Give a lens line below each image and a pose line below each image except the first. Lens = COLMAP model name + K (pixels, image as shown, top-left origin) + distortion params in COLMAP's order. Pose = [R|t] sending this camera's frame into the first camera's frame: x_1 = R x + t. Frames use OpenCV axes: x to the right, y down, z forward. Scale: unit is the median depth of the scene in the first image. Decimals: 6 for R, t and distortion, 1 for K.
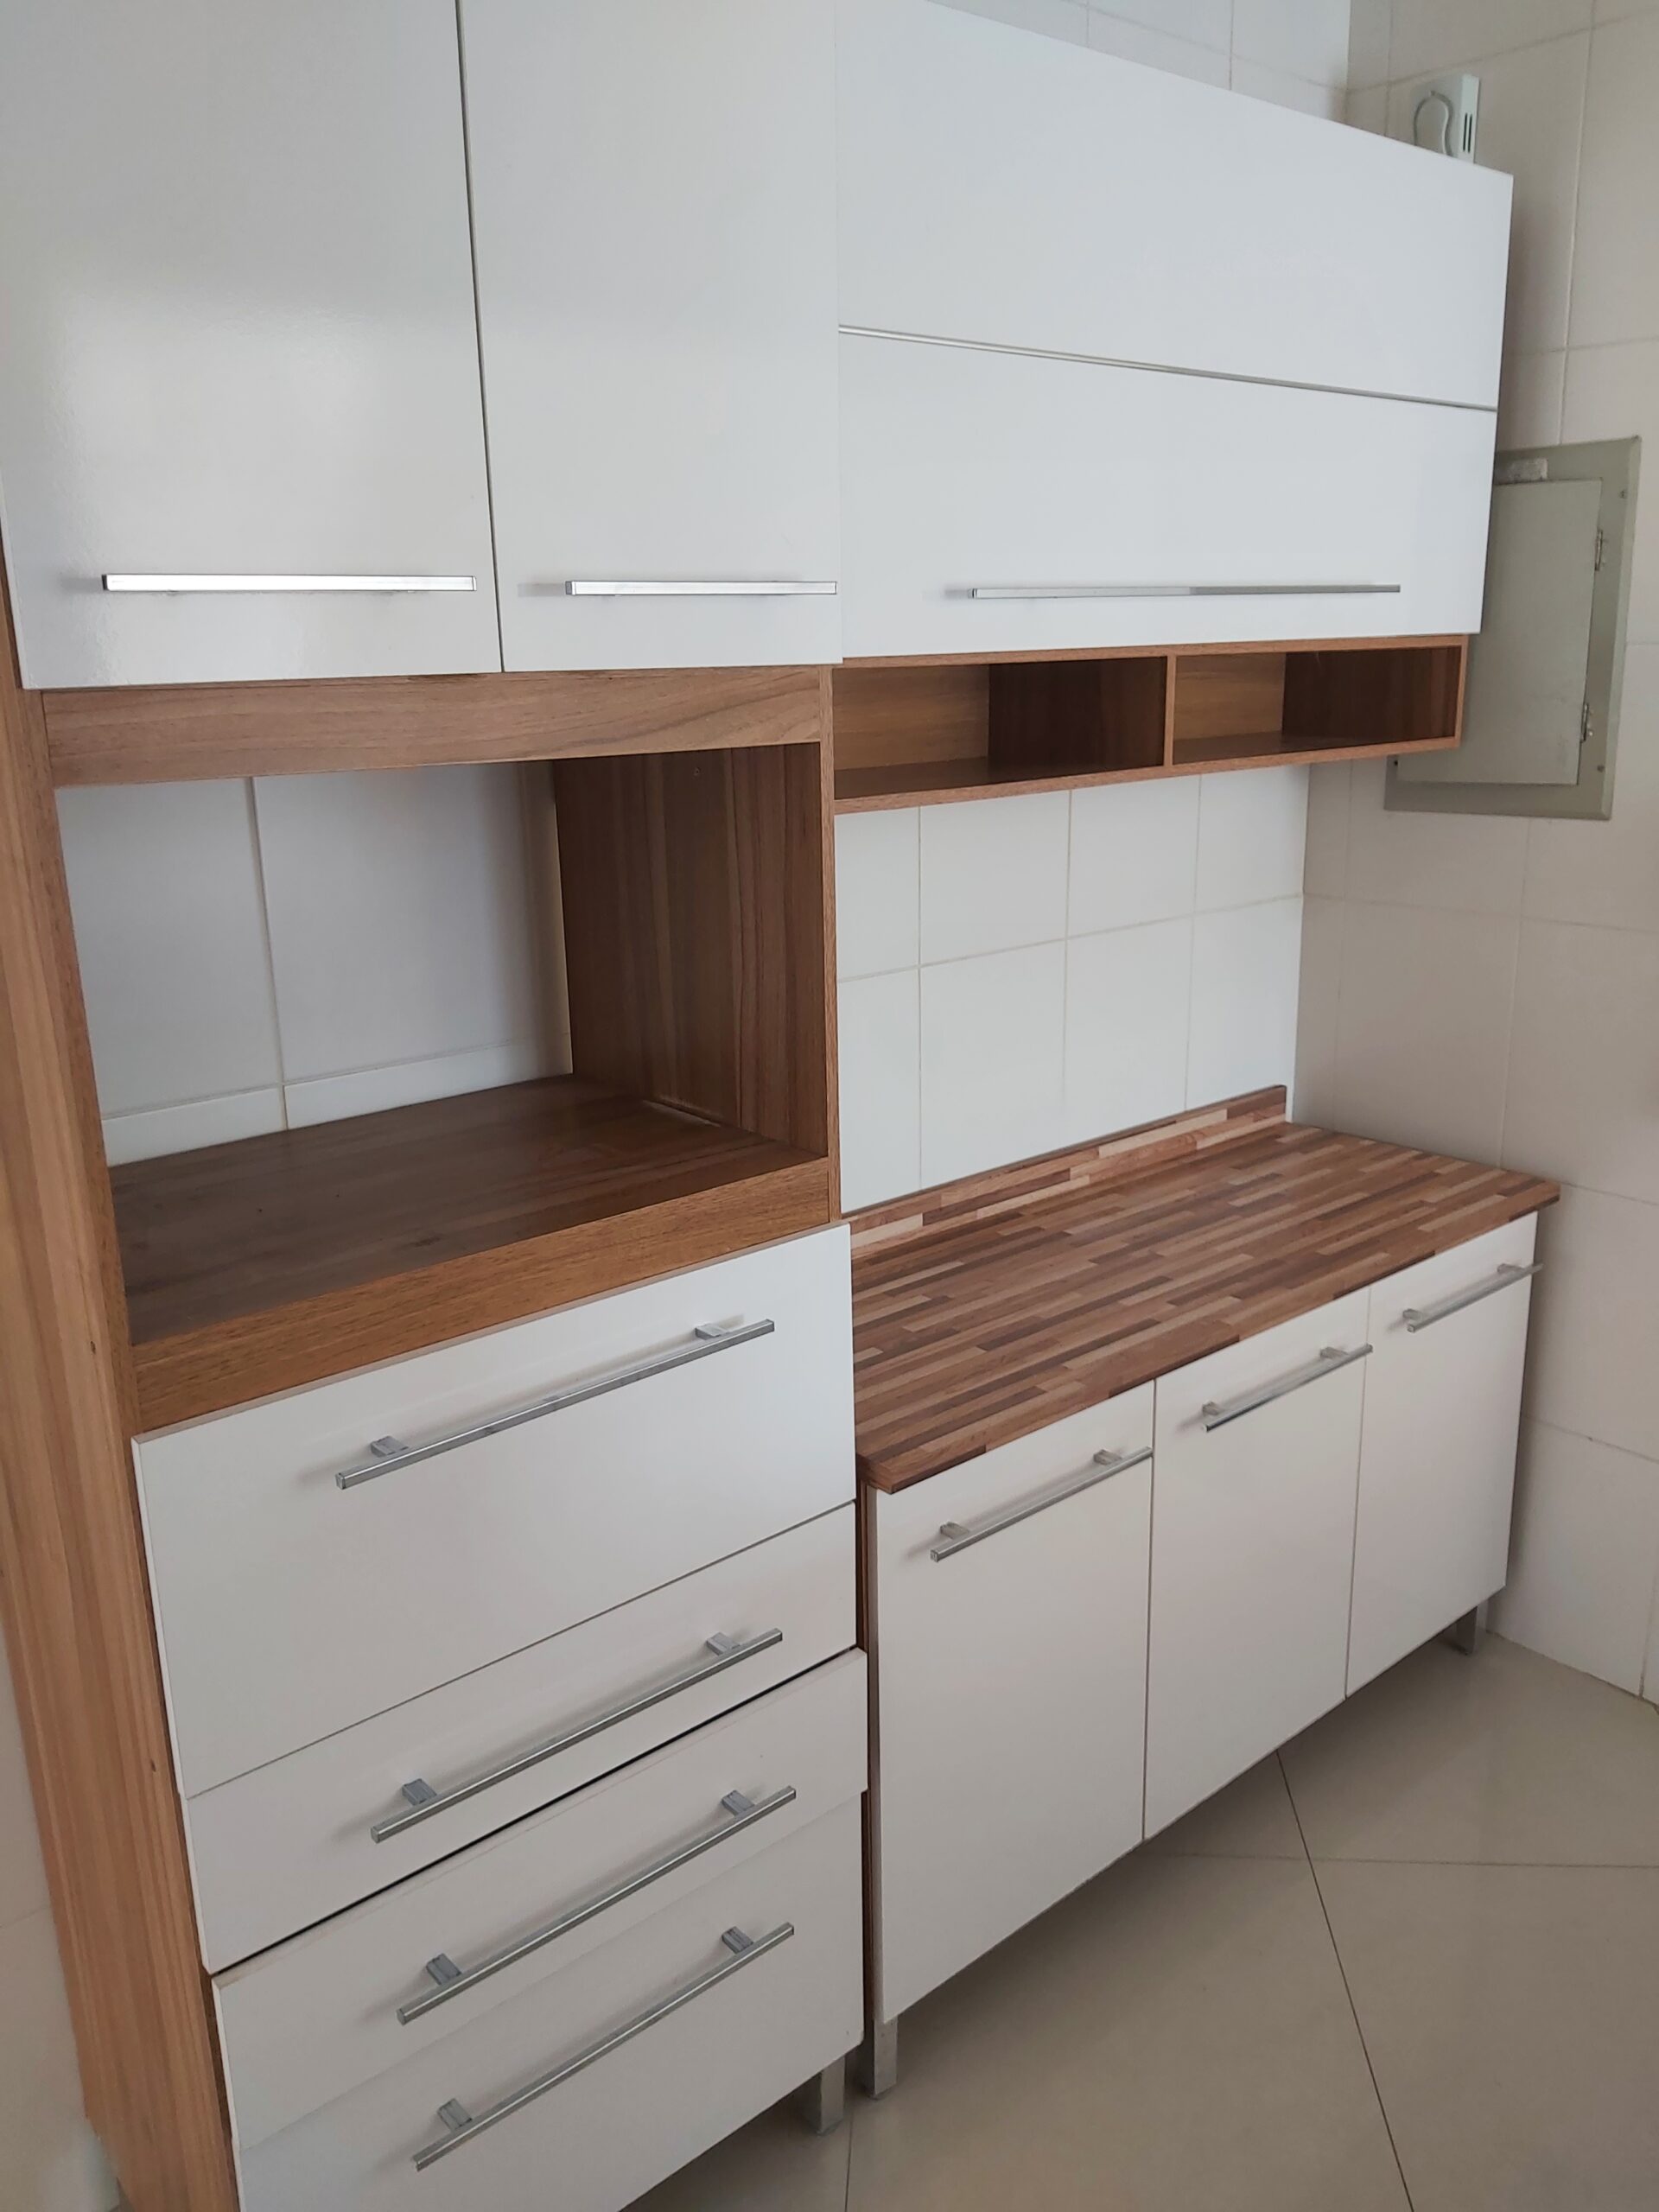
lens RADIAL K [[1721.5, 0, 830.9], [0, 1721.5, 1102.1], [0, 0, 1]] dist [0.015706, -0.023607]
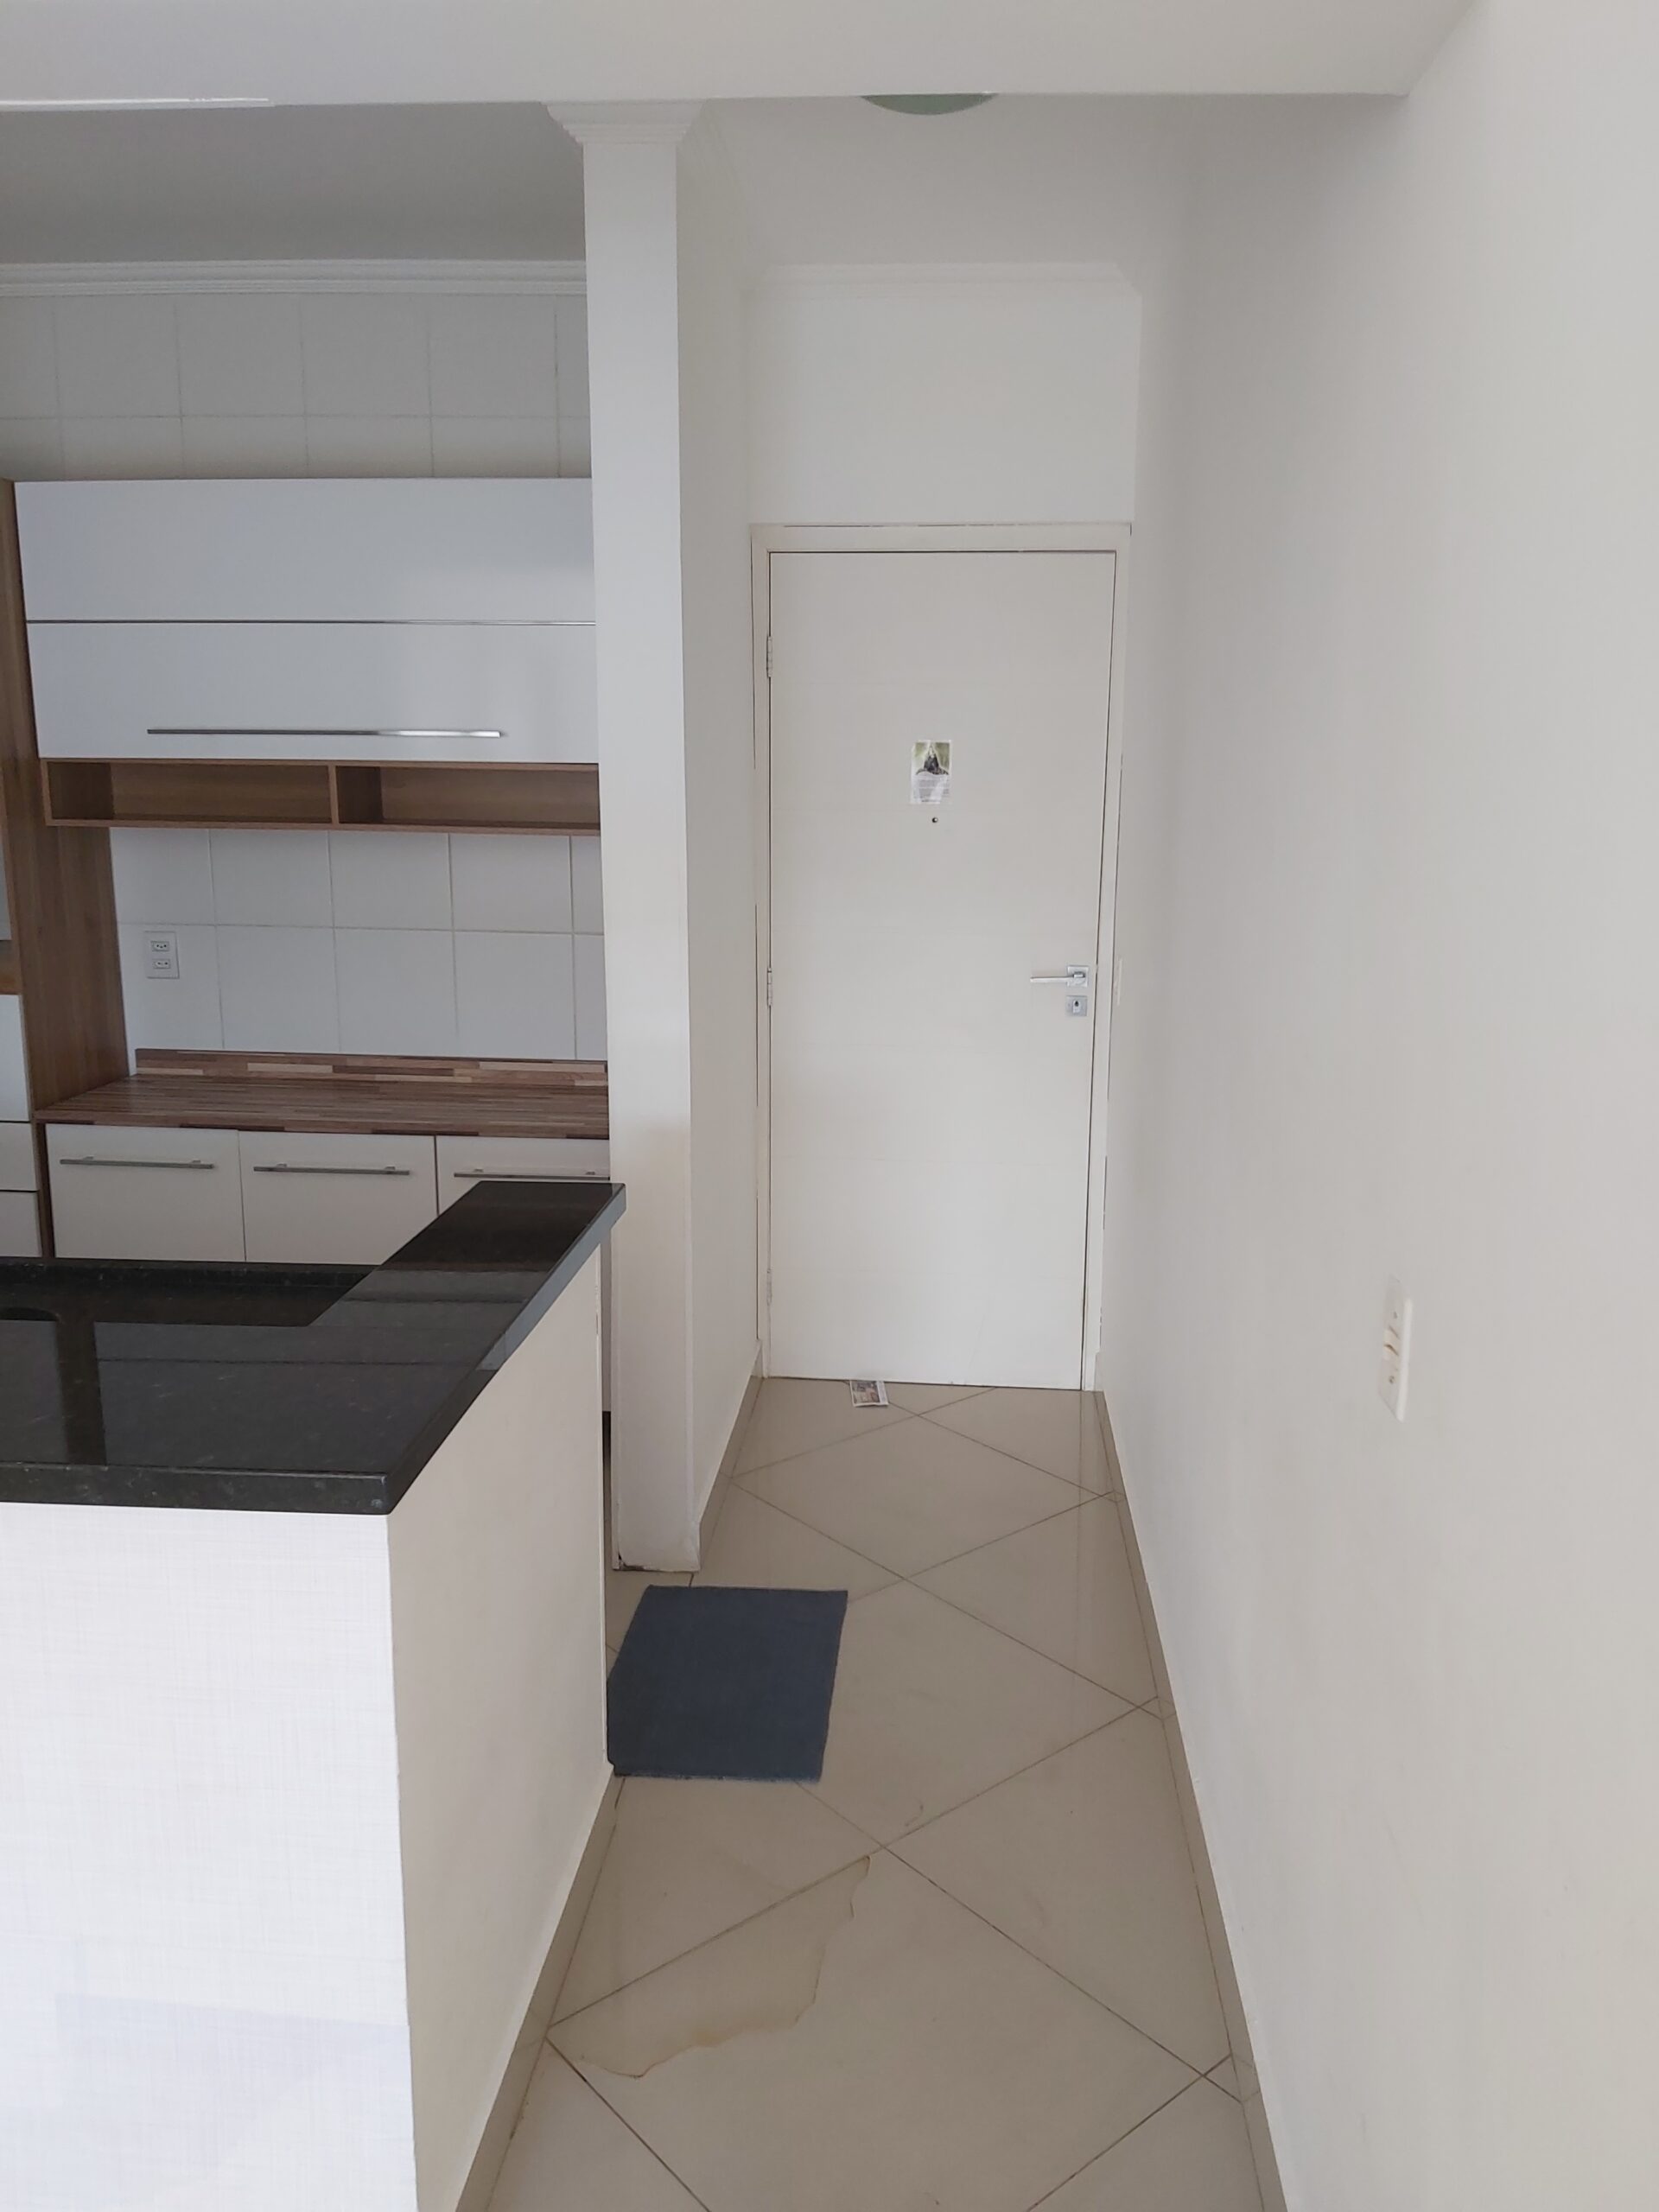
lens RADIAL K [[1721.5, 0, 836.8], [0, 1721.5, 1111.7], [0, 0, 1]] dist [0.015706, -0.023607]
pose [[0.707939, 0.161589, -0.687540, 1.677803], [-0.205269, 0.978528, 0.018619, -0.030952], [0.675786, 0.127950, 0.725908, 0.039720]]
